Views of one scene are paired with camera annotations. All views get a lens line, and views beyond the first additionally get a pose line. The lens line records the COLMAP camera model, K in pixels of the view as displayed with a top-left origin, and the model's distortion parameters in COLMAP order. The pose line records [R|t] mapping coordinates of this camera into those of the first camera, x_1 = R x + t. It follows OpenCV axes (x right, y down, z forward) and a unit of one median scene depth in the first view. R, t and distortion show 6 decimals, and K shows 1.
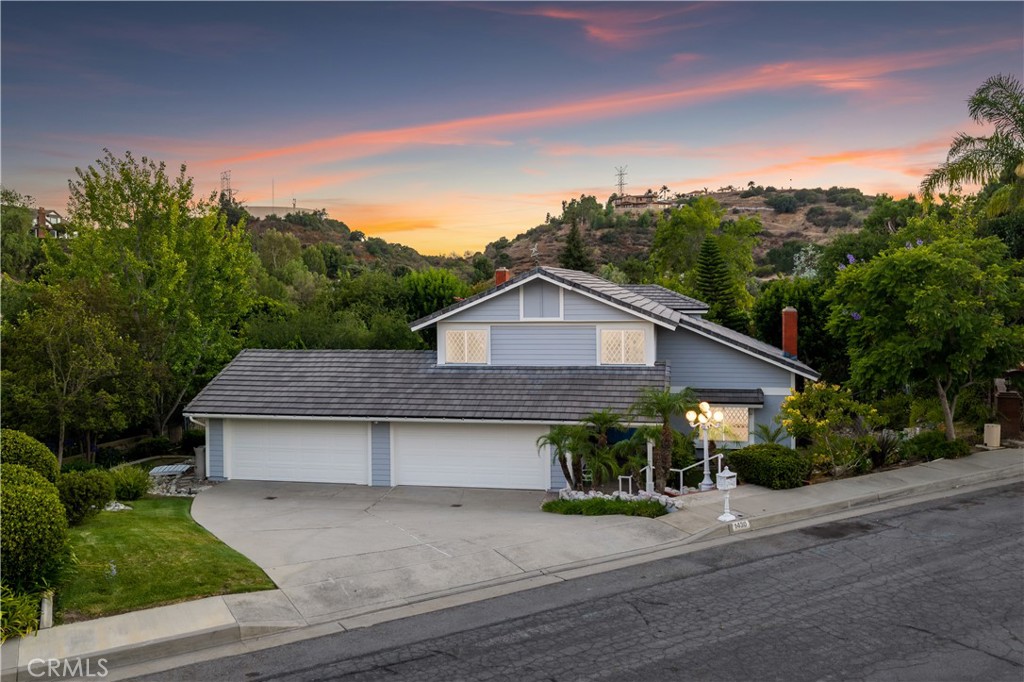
lens RADIAL K [[873.1, 0, 513.7], [0, 873.1, 291.5], [0, 0, 1]] dist [0.002272, -0.005913]
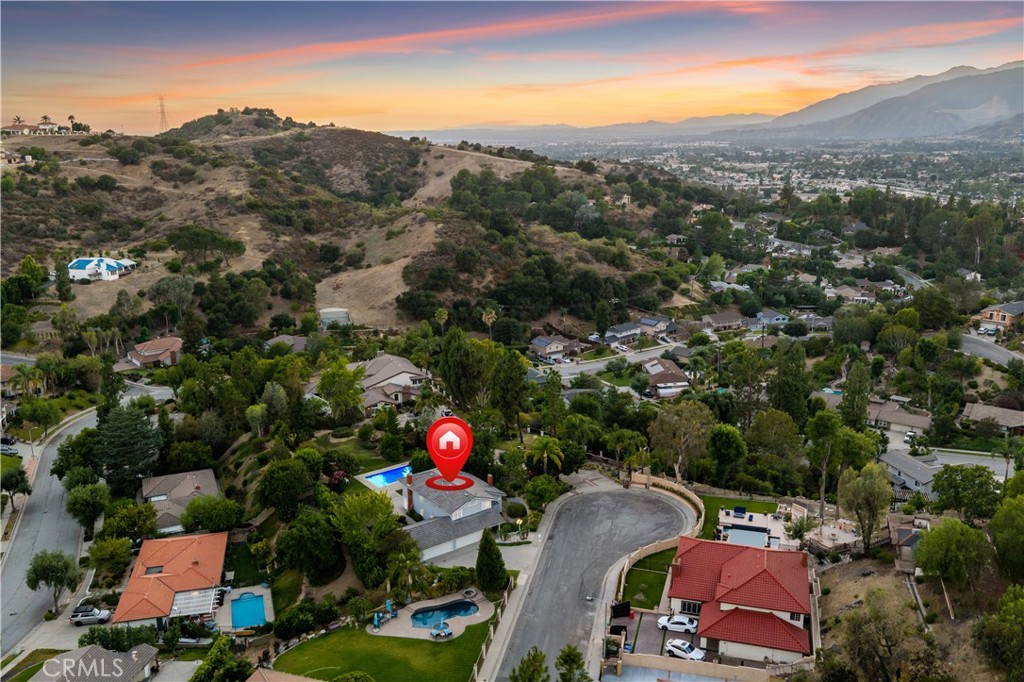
lens RADIAL K [[801.5, 0, 512.0], [0, 801.5, 341.0], [0, 0, 1]] dist [0.004666, -0.000068]
pose [[0.681684, -0.164893, 0.712824, -0.174528], [0.010839, 0.976442, 0.215508, -0.111652], [-0.731567, -0.139182, 0.667412, -0.122576]]
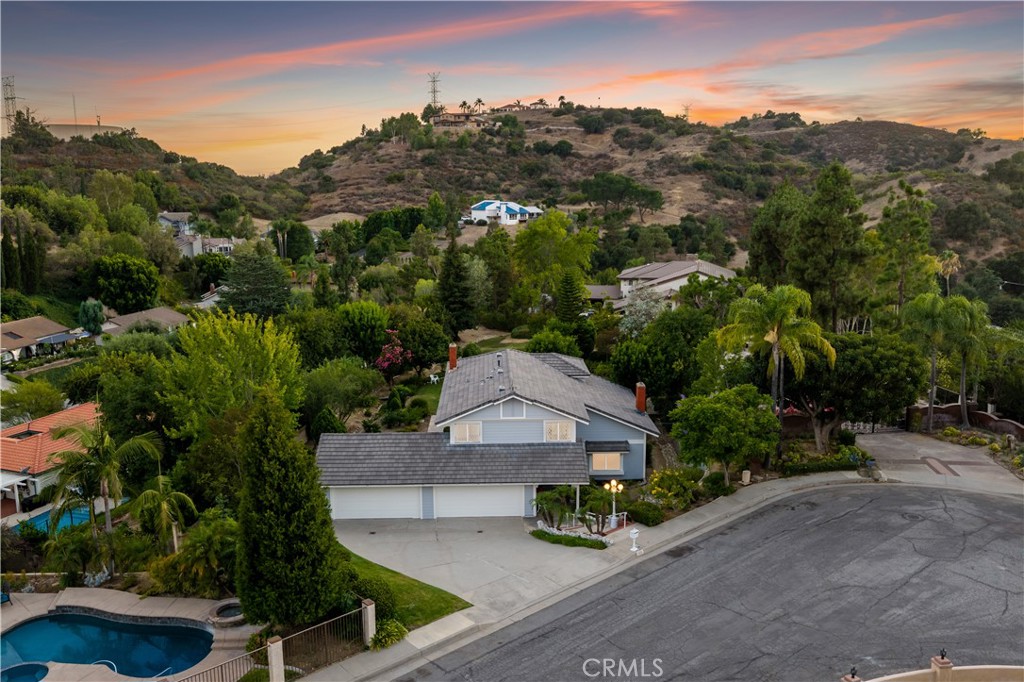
lens RADIAL K [[870.2, 0, 512.0], [0, 870.2, 341.0], [0, 0, 1]] dist [0.014671, -0.008464]
pose [[0.976781, -0.032734, 0.211724, -0.021742], [-0.003710, 0.985526, 0.169483, -0.027047], [-0.214207, -0.166333, 0.962522, -0.042335]]
